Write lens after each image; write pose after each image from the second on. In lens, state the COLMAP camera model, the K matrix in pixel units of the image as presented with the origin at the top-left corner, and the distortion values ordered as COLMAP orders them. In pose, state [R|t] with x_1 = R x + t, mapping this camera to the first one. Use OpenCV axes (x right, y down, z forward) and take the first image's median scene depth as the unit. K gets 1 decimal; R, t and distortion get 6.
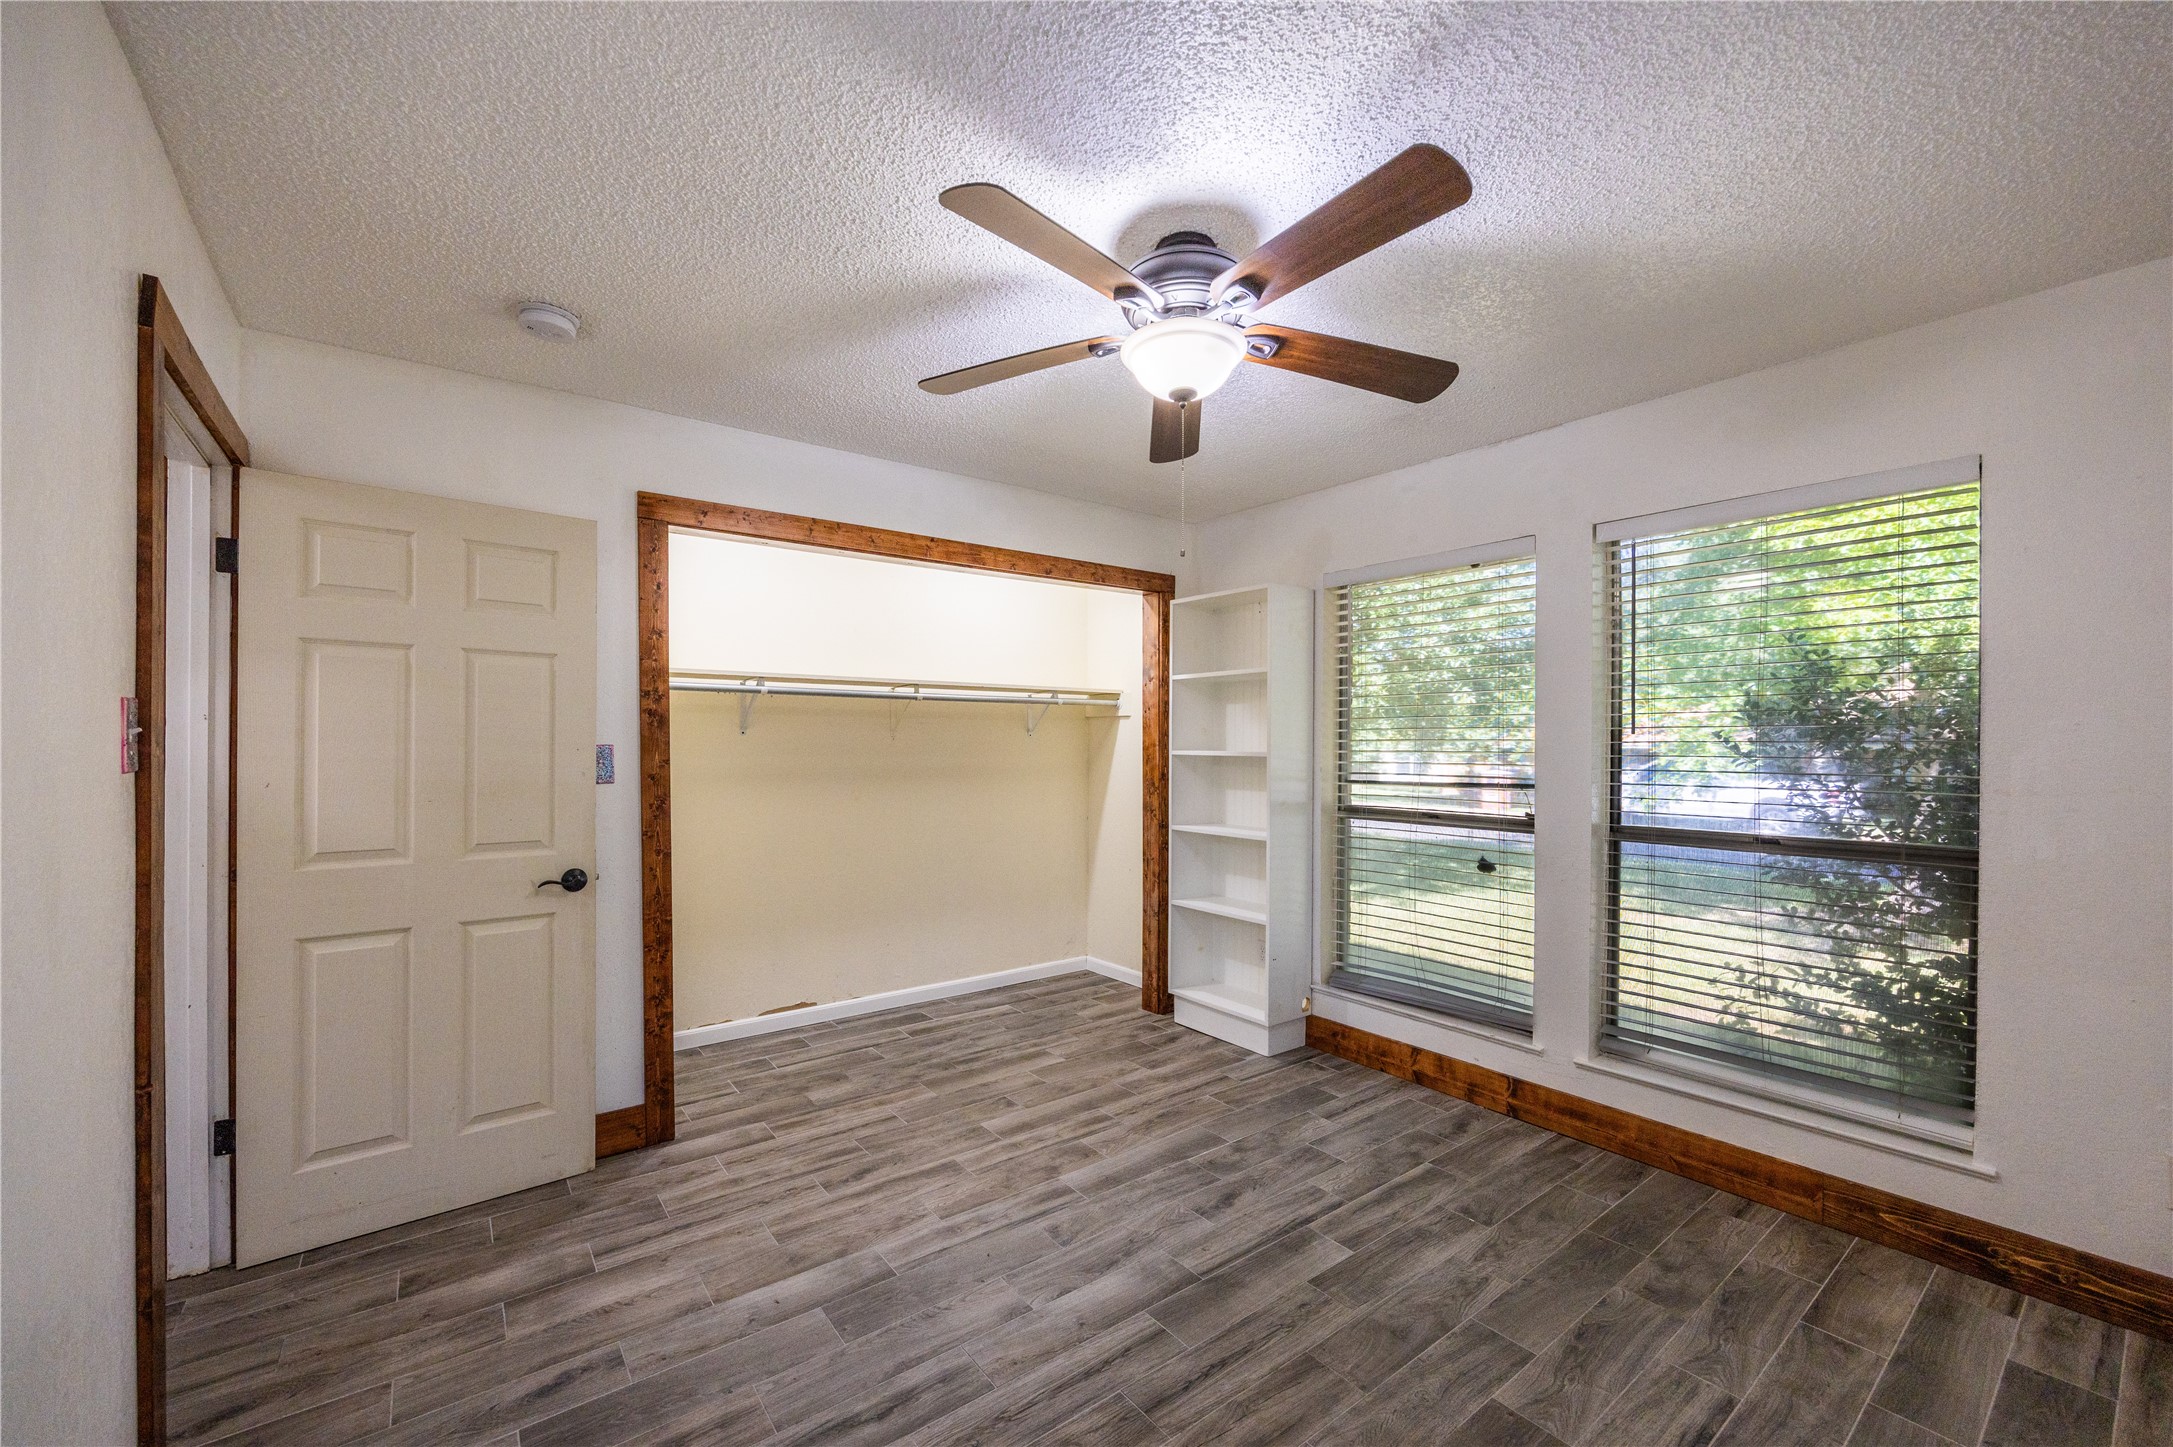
lens RADIAL K [[871.6, 0, 1082.7], [0, 871.6, 744.2], [0, 0, 1]] dist [-0.001919, 0.000030]
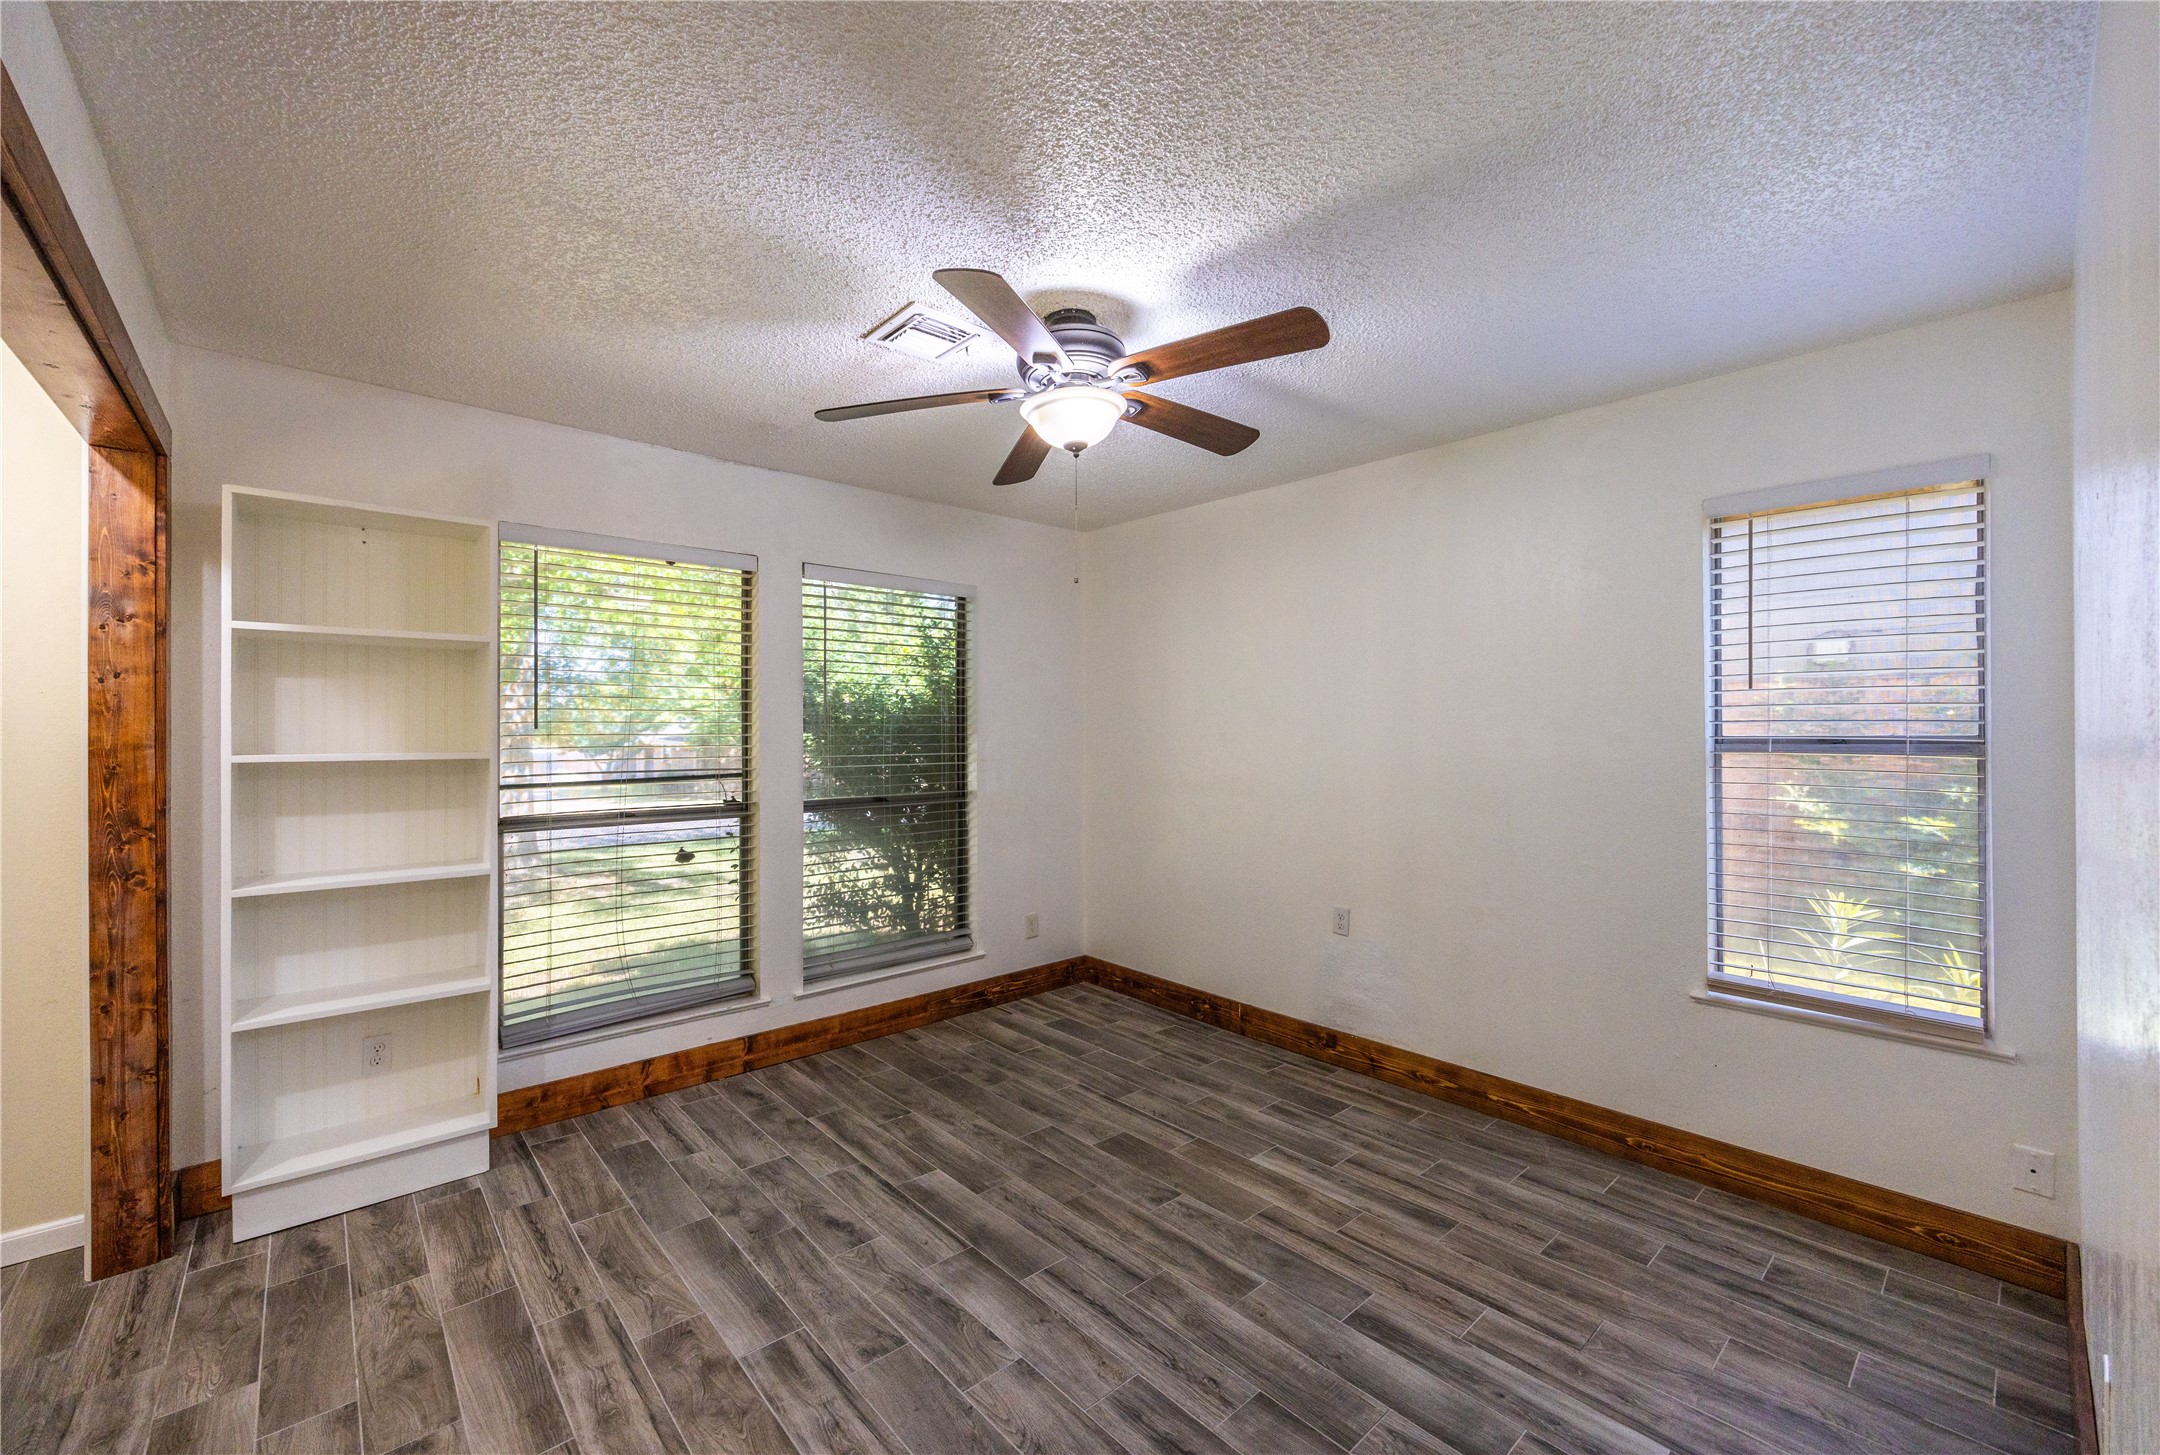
lens RADIAL K [[847.0, 0, 1080.0], [0, 847.0, 727.5], [0, 0, 1]] dist [0.000021, -0.000097]
pose [[-0.084753, 0.003732, 0.996395, -0.668532], [0.001947, 0.999992, -0.003580, -0.010404], [-0.996400, 0.001637, -0.084759, 0.706765]]
